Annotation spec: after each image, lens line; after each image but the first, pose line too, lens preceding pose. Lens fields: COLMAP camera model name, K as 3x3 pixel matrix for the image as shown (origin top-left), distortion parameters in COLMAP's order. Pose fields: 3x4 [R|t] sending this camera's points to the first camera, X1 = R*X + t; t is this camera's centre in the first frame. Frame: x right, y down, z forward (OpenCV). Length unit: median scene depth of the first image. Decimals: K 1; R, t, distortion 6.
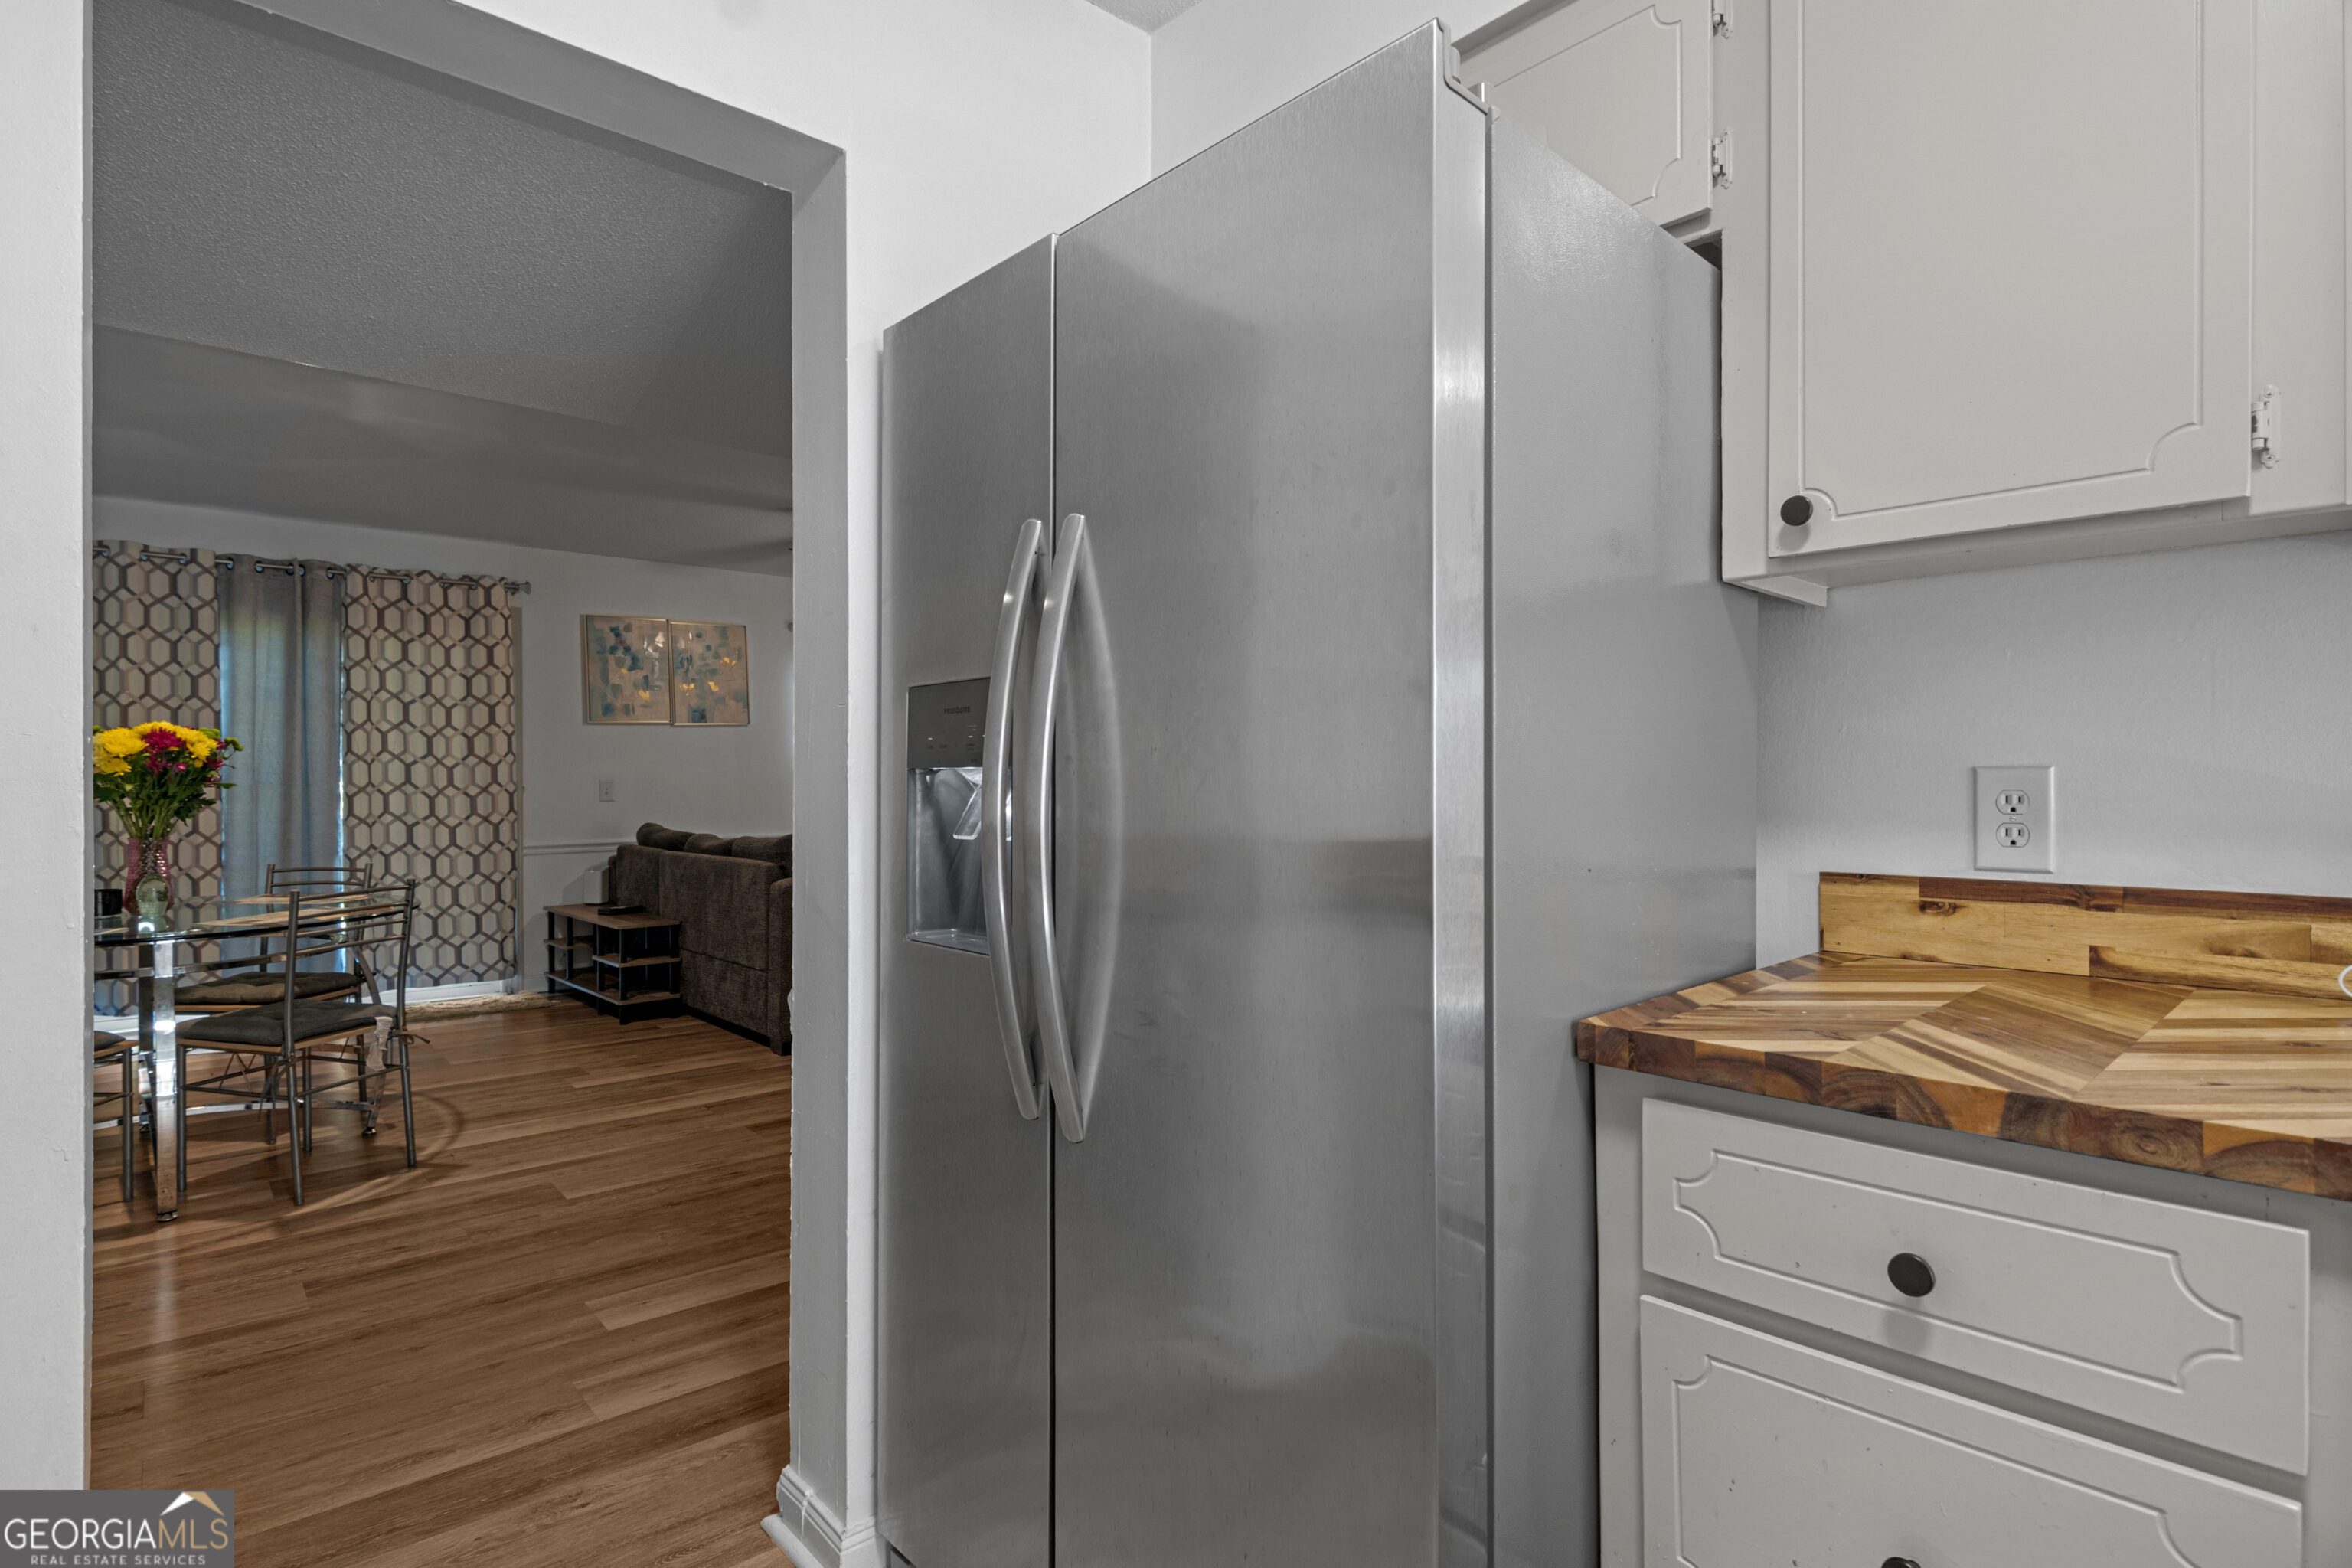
lens RADIAL K [[1148.1, 0, 1190.6], [0, 1148.1, 772.7], [0, 0, 1]] dist [-0.009825, -0.009437]
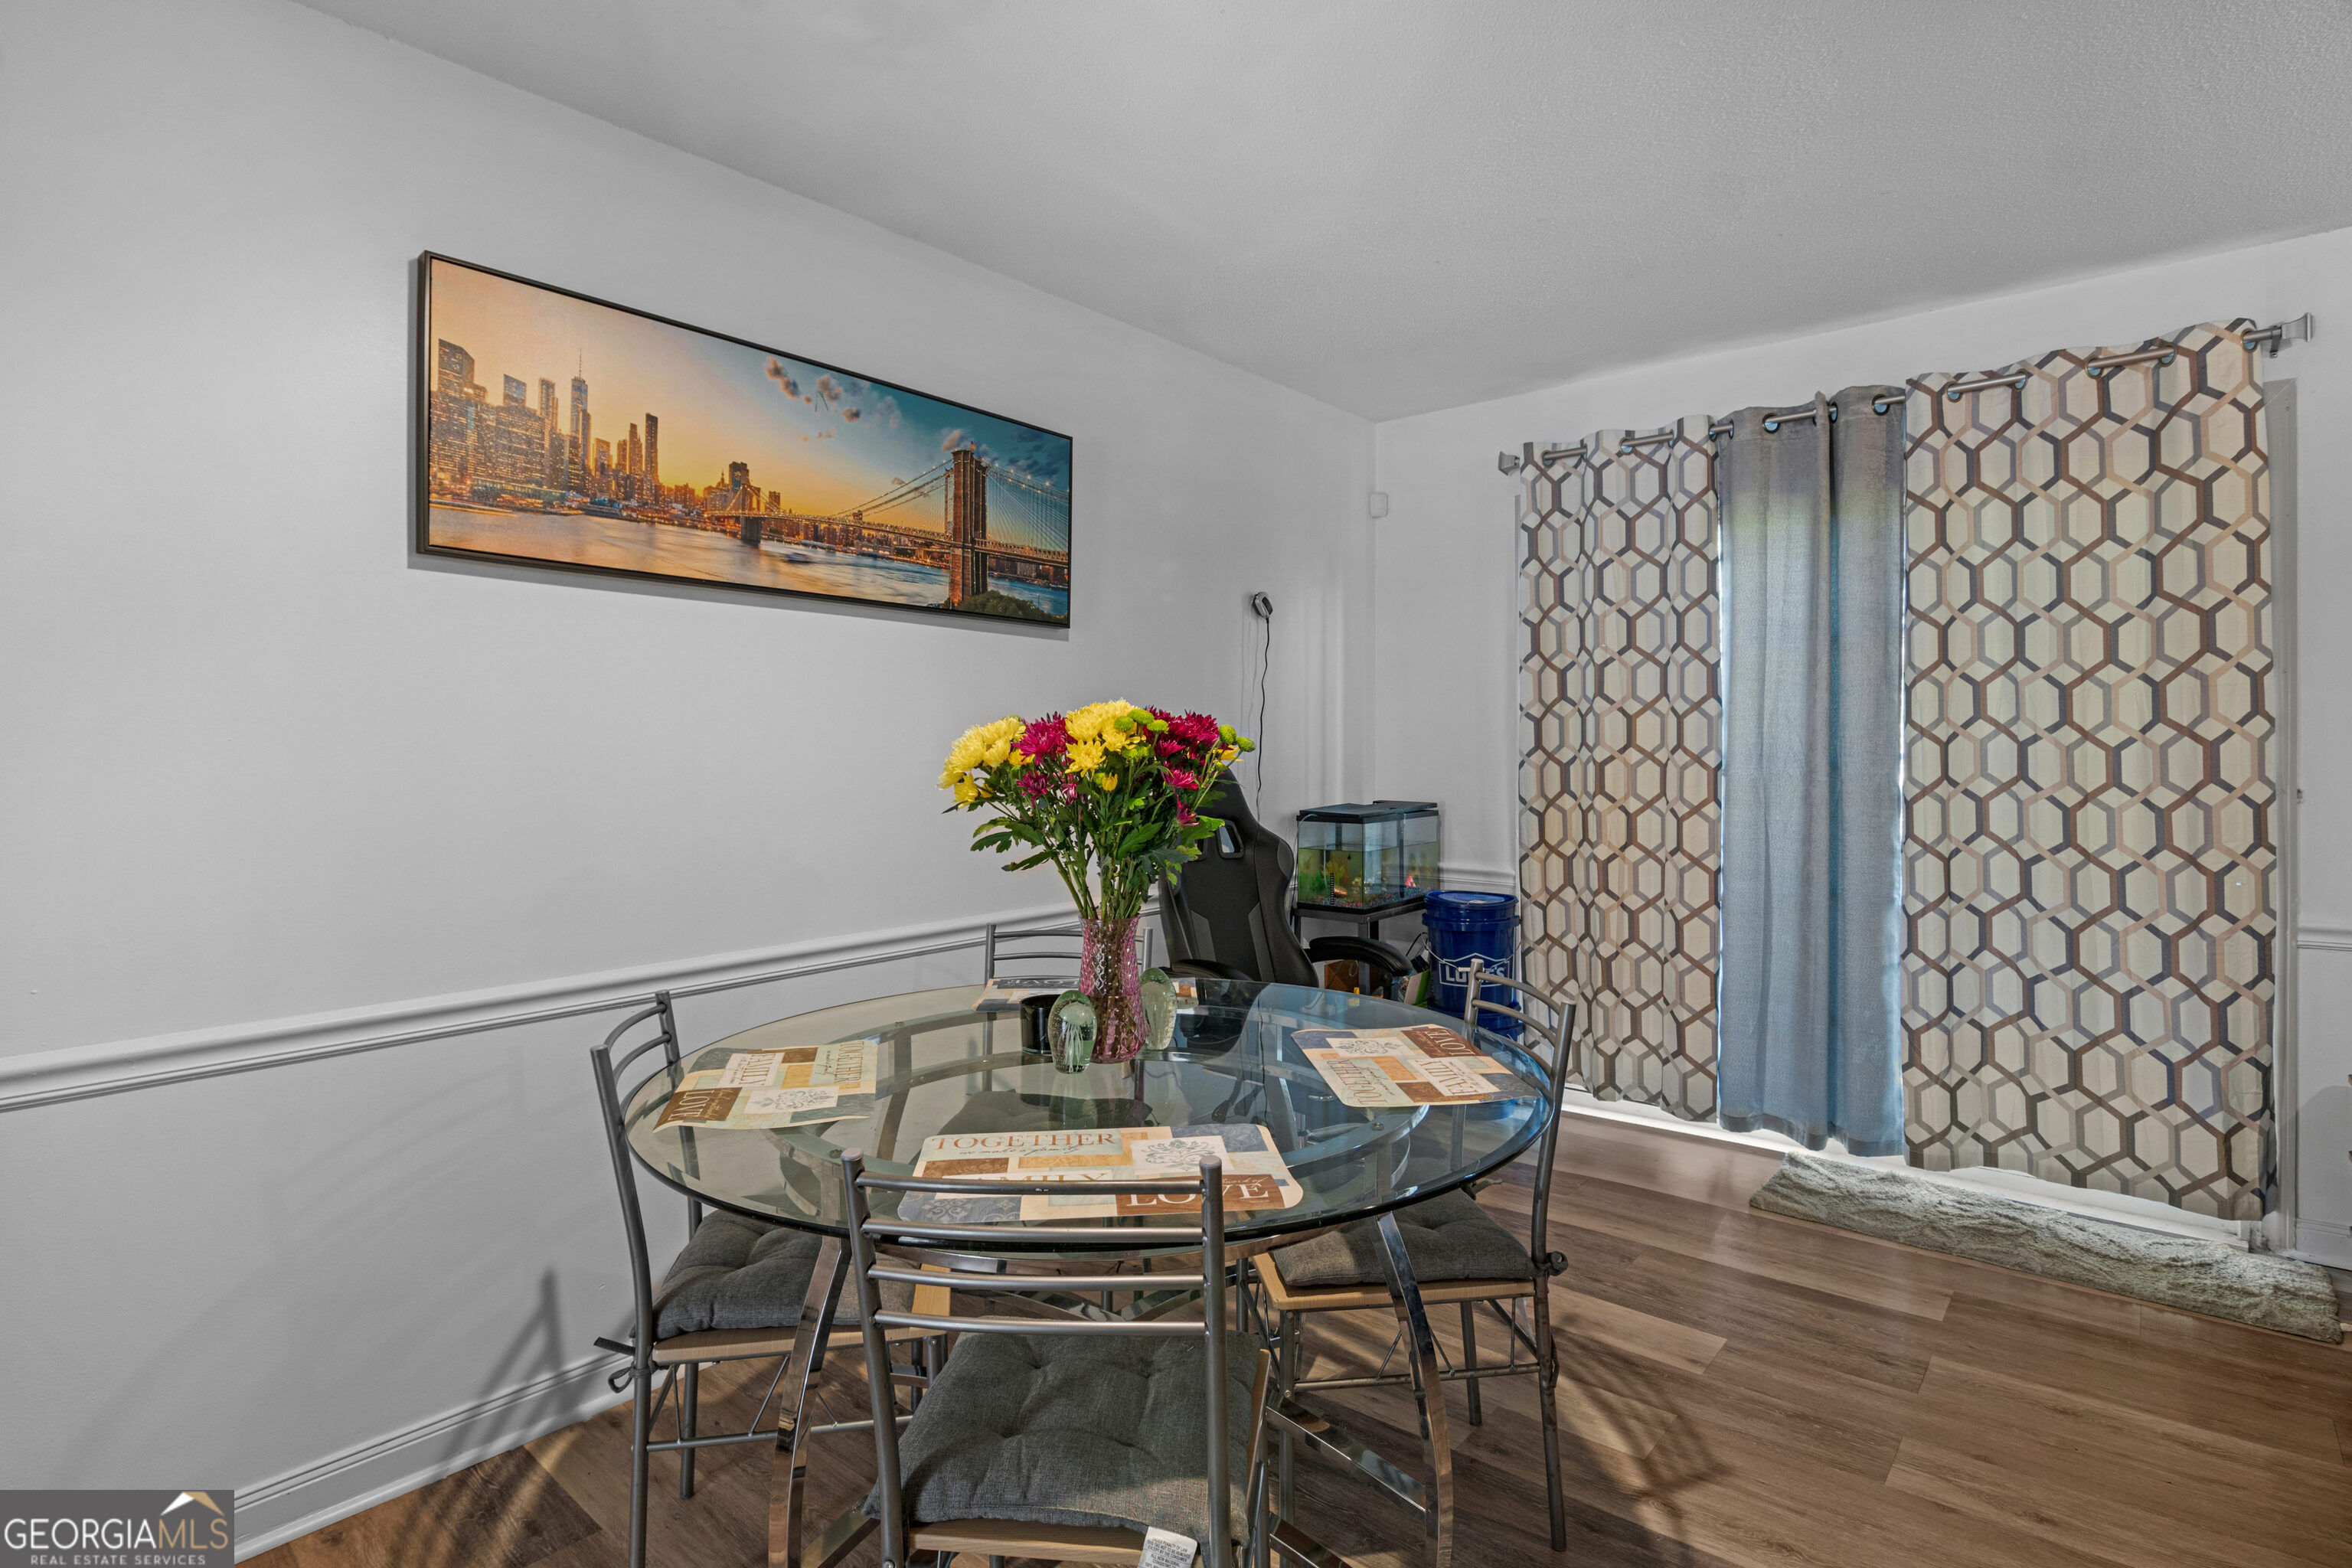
lens RADIAL K [[1179.2, 0, 1182.0], [0, 1179.2, 768.6], [0, 0, 1]] dist [-0.006395, -0.001558]
pose [[0.125467, 0.024625, -0.991792, -0.216098], [0.016006, 0.999512, 0.026842, -0.016339], [0.991969, -0.019242, 0.125011, 0.577439]]
